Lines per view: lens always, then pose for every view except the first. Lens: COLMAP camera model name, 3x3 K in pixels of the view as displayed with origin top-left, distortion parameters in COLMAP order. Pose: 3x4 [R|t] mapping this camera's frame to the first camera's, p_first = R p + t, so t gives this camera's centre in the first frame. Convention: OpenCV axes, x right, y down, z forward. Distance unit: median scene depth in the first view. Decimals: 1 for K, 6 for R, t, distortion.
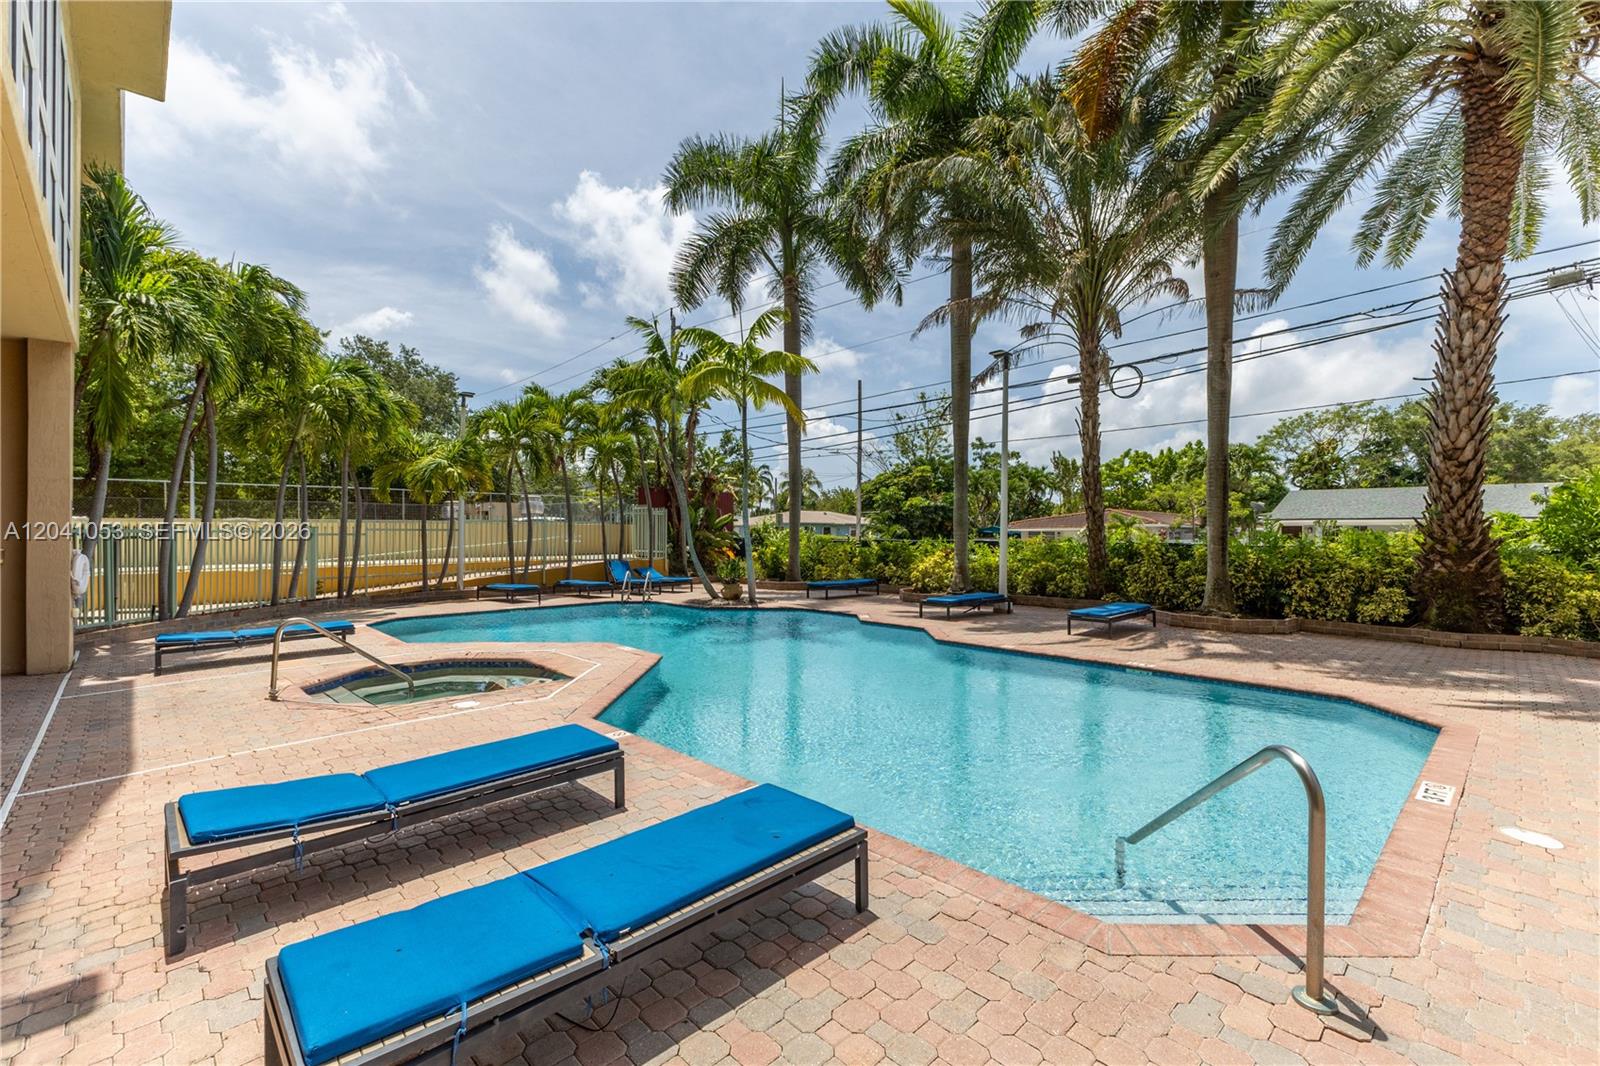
lens RADIAL K [[693.4, 0, 792.0], [0, 693.4, 535.2], [0, 0, 1]] dist [0.006728, -0.000605]
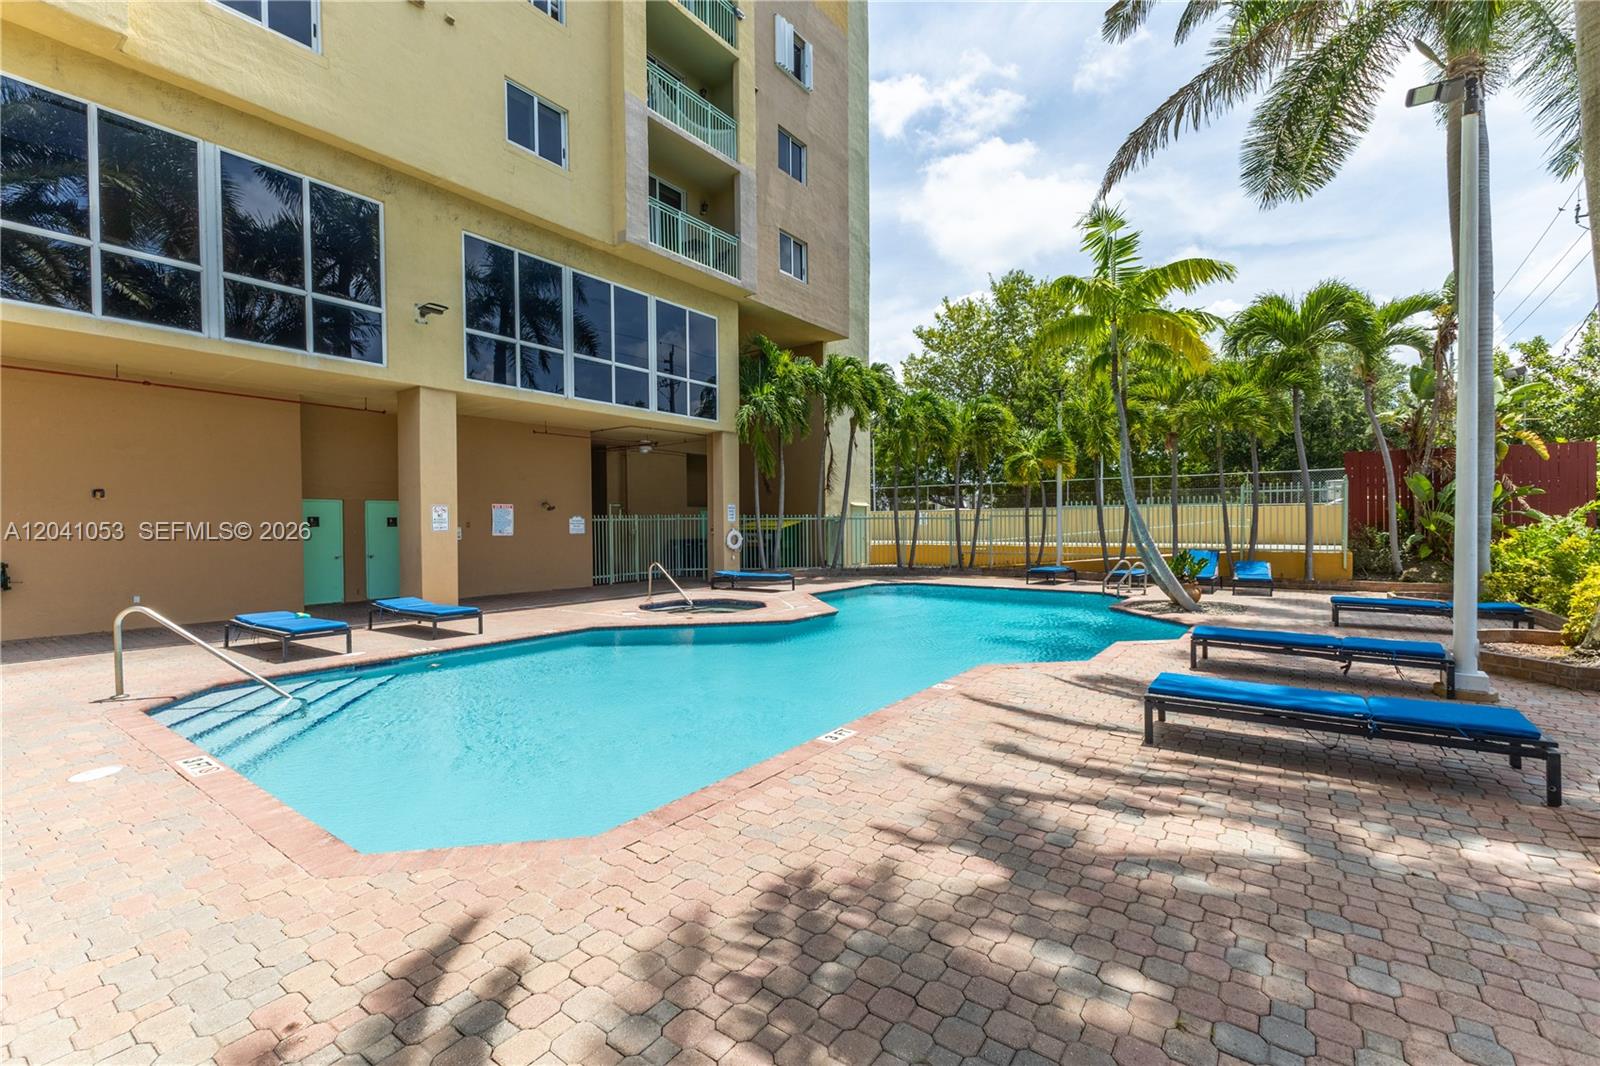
lens RADIAL K [[693.4, 0, 797.1], [0, 693.4, 531.2], [0, 0, 1]] dist [0.006728, -0.000605]
pose [[0.170104, 0.013143, -0.985338, 0.533755], [0.008421, 0.999855, 0.014791, -0.002477], [0.985390, -0.010813, 0.169969, 0.431087]]
